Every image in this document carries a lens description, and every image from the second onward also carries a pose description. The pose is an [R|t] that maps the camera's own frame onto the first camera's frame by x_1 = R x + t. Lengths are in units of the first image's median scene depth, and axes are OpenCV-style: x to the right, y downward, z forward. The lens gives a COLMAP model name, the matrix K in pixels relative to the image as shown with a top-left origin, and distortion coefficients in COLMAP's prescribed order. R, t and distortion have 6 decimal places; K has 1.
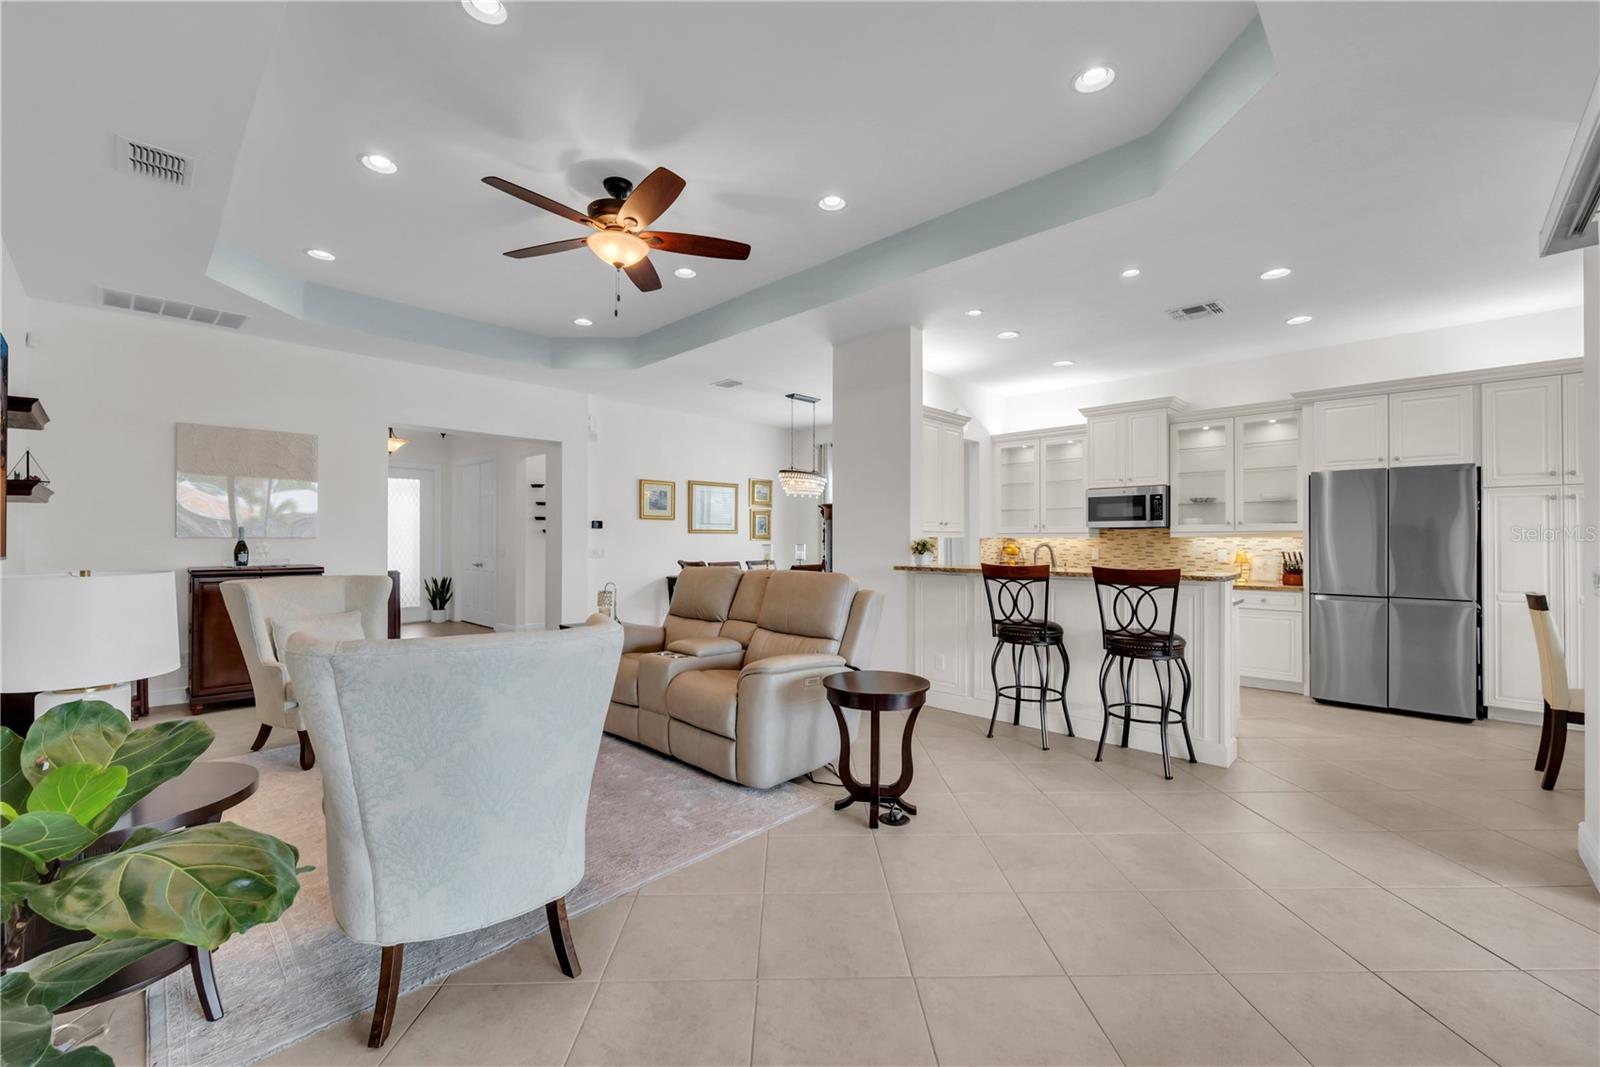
lens RADIAL K [[640.6, 0, 805.5], [0, 640.6, 536.7], [0, 0, 1]] dist [-0.000267, 0.000152]
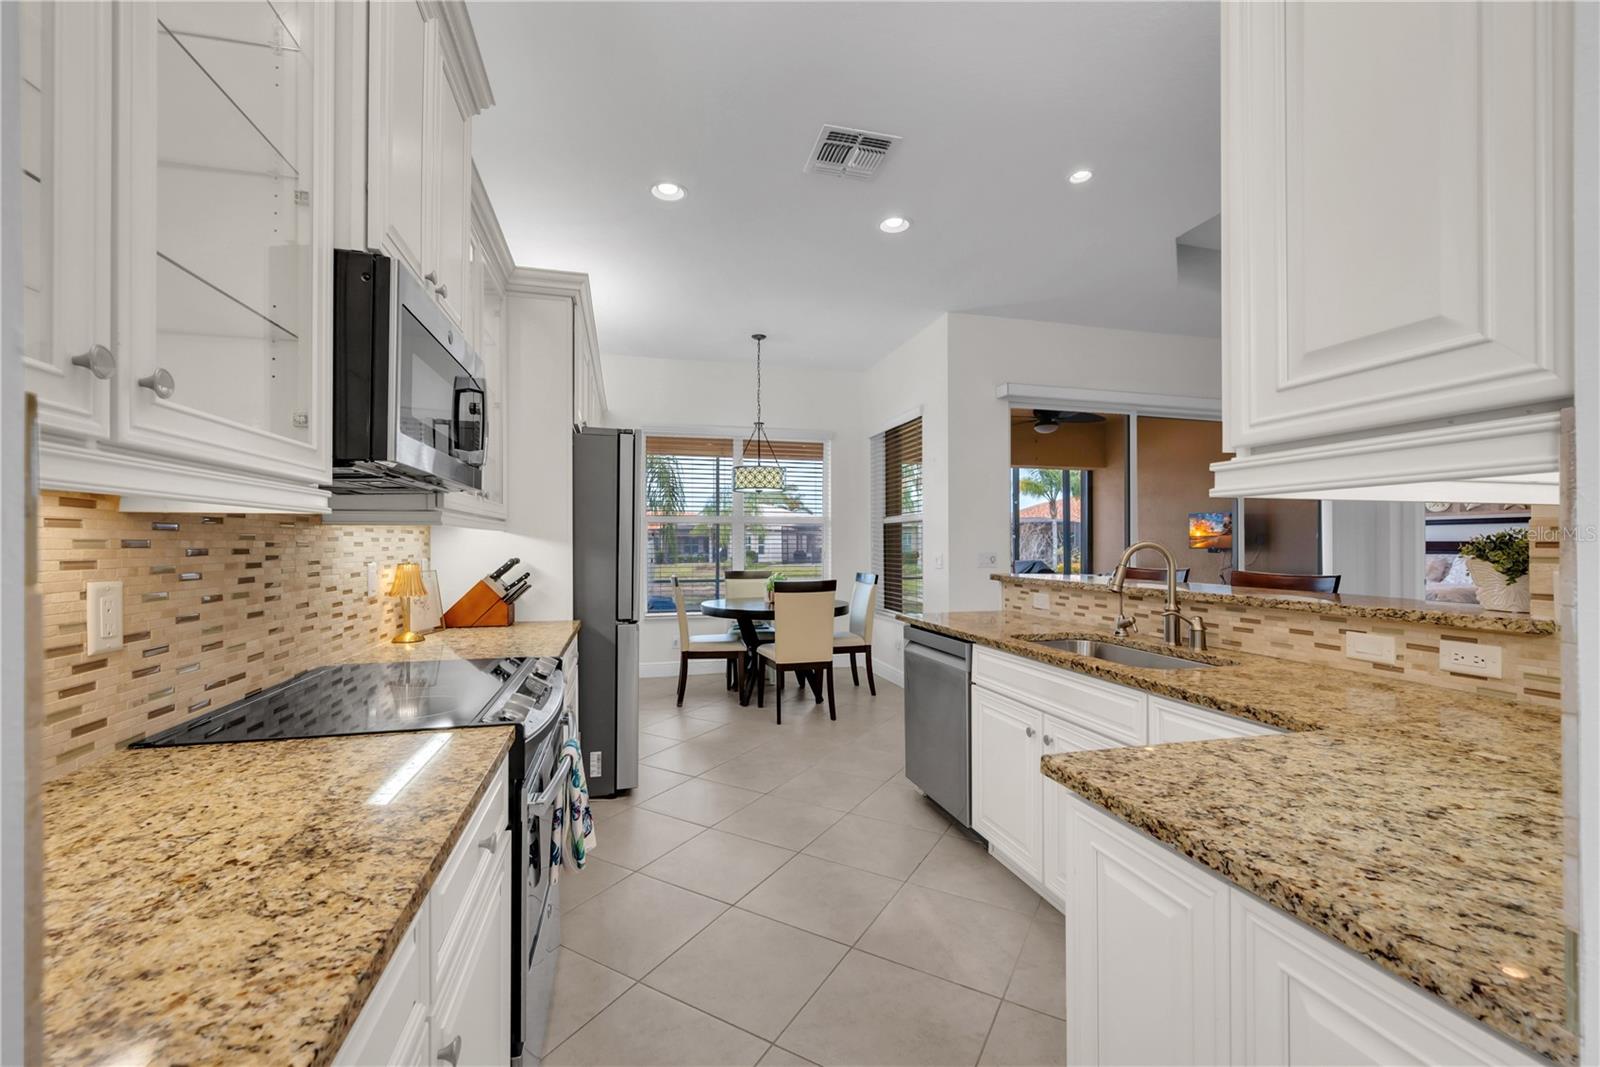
lens RADIAL K [[677.4, 0, 799.7], [0, 677.4, 535.8], [0, 0, 1]] dist [0.000250, 0.000004]
pose [[-0.862231, 0.006520, 0.506473, 0.254160], [-0.002510, 0.999850, -0.017145, 0.011210], [-0.506509, -0.016054, -0.862085, 1.194037]]
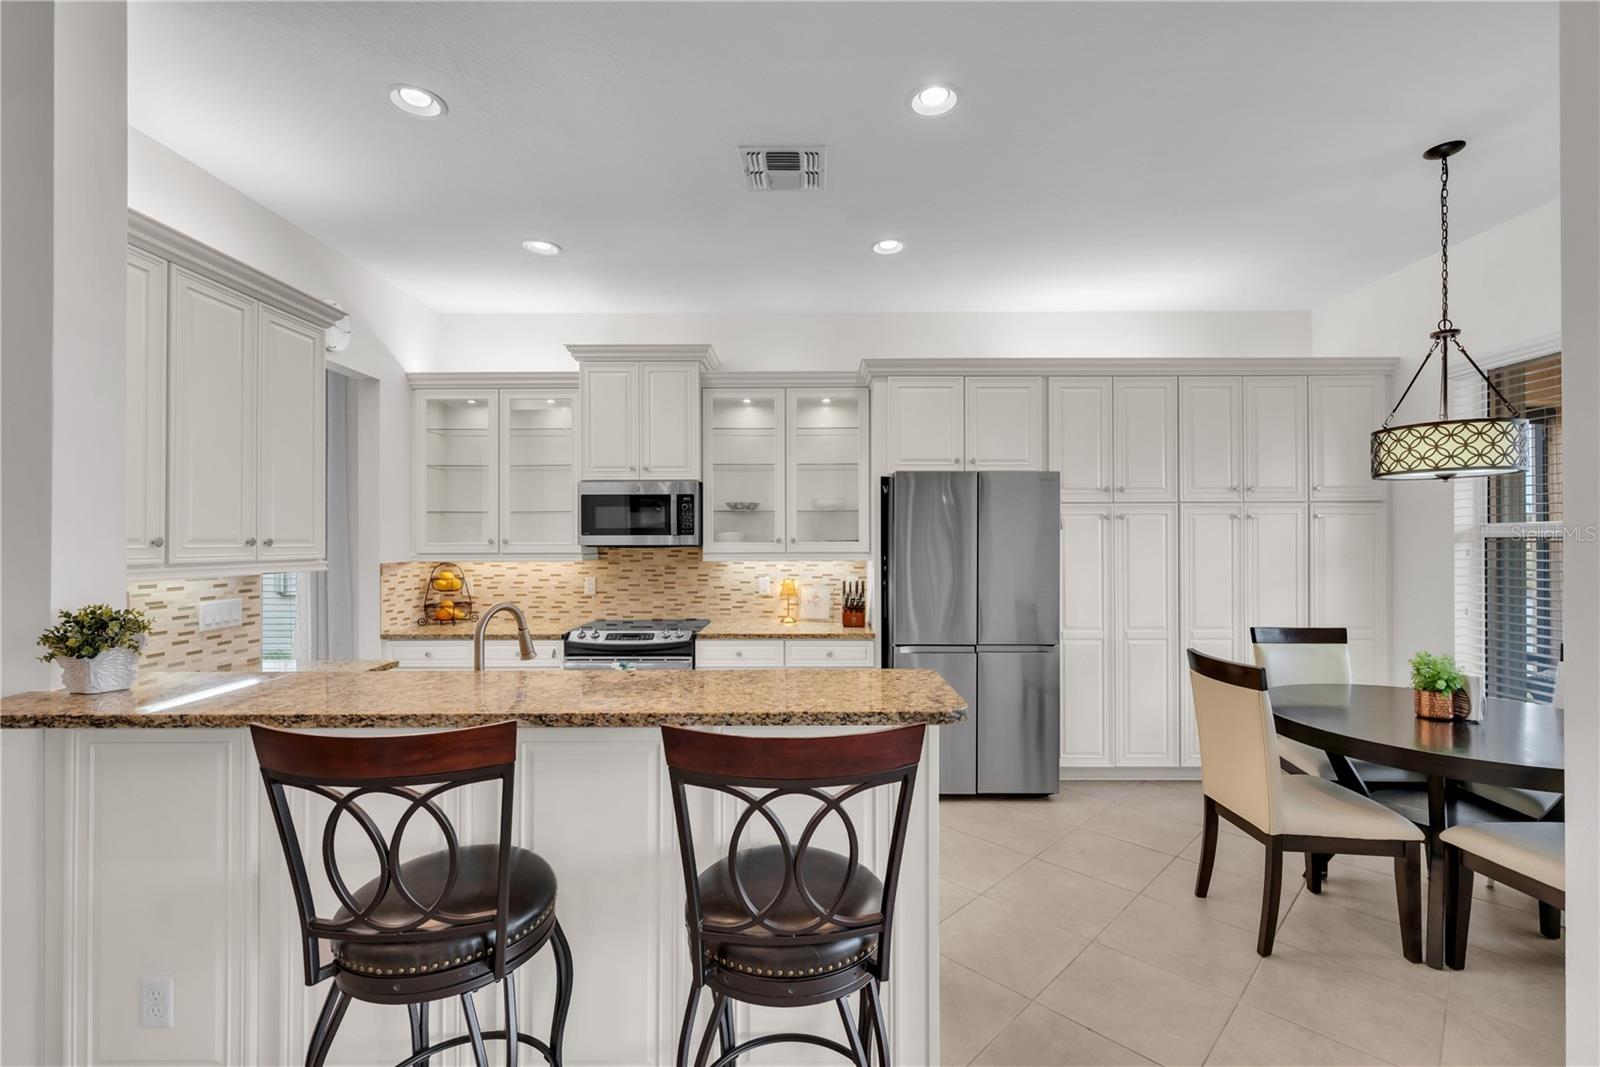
lens RADIAL K [[677.4, 0, 799.7], [0, 677.4, 535.8], [0, 0, 1]] dist [0.000250, 0.000004]
pose [[0.724259, 0.001032, 0.689528, 0.163741], [-0.000012, 0.999999, -0.001485, -0.023858], [-0.689528, 0.001067, 0.724258, 0.430044]]
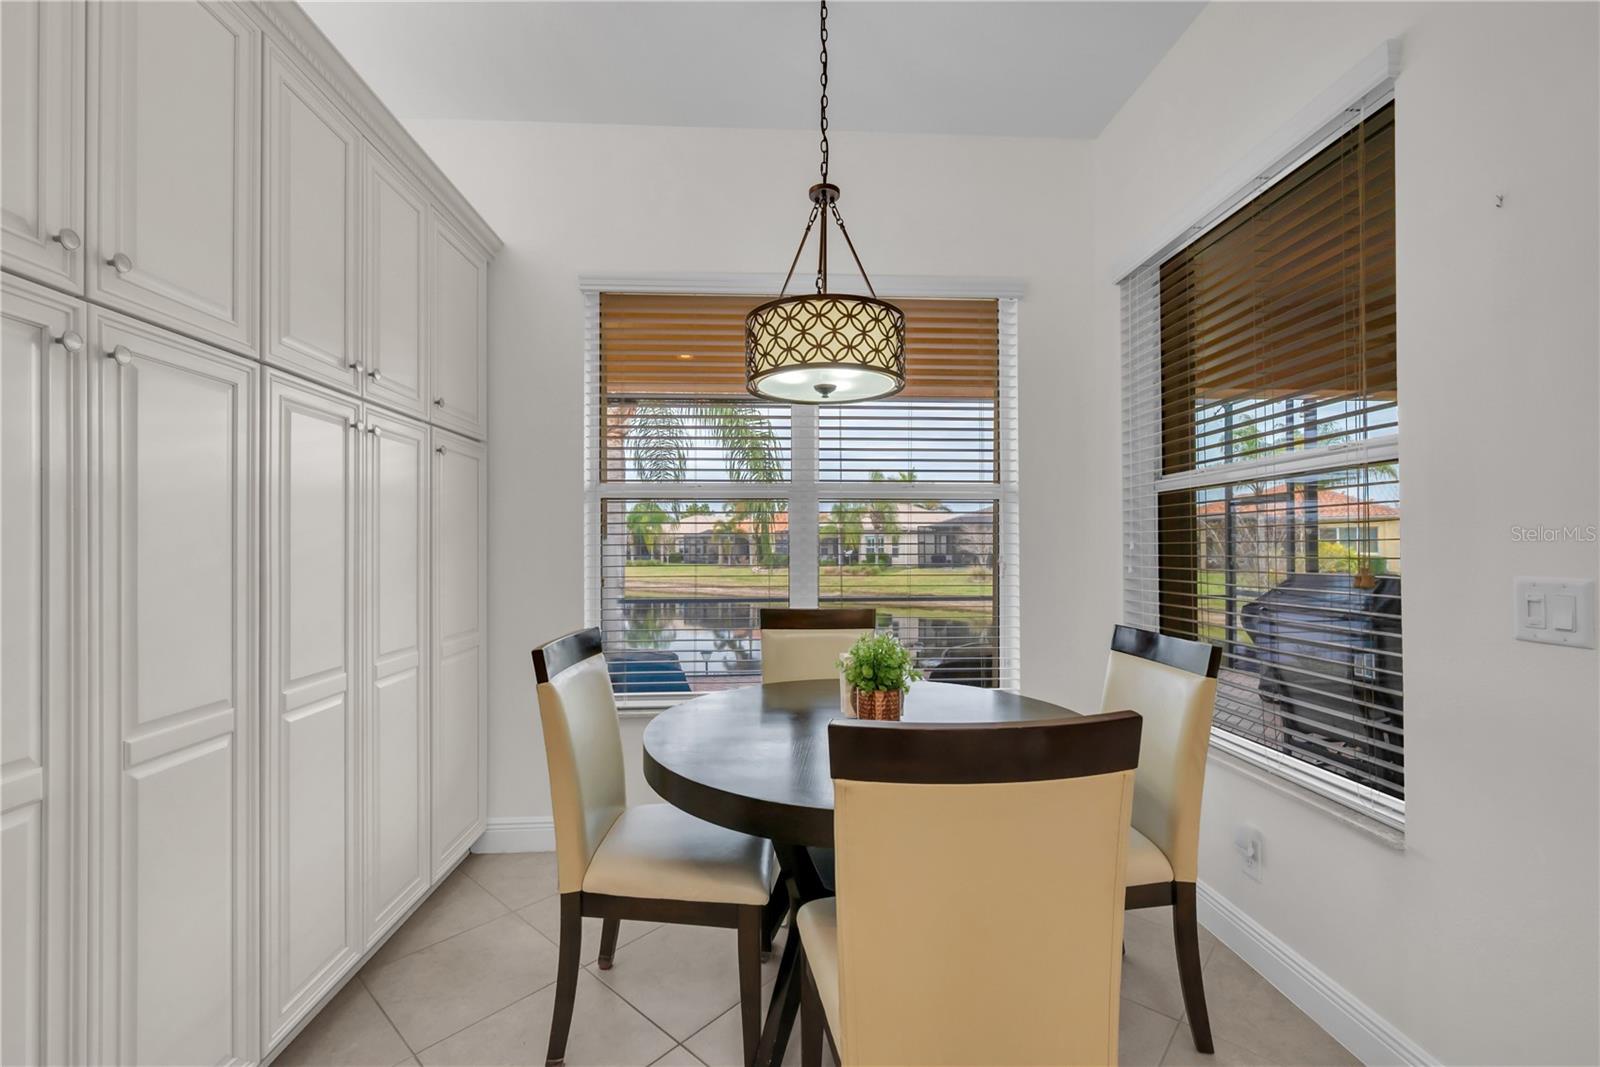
lens RADIAL K [[677.4, 0, 799.7], [0, 677.4, 535.8], [0, 0, 1]] dist [0.000250, 0.000004]
pose [[-0.743770, 0.014009, 0.668289, 0.555717], [0.002510, 0.999832, -0.018164, 0.008570], [-0.668431, -0.011833, -0.743680, 0.690300]]
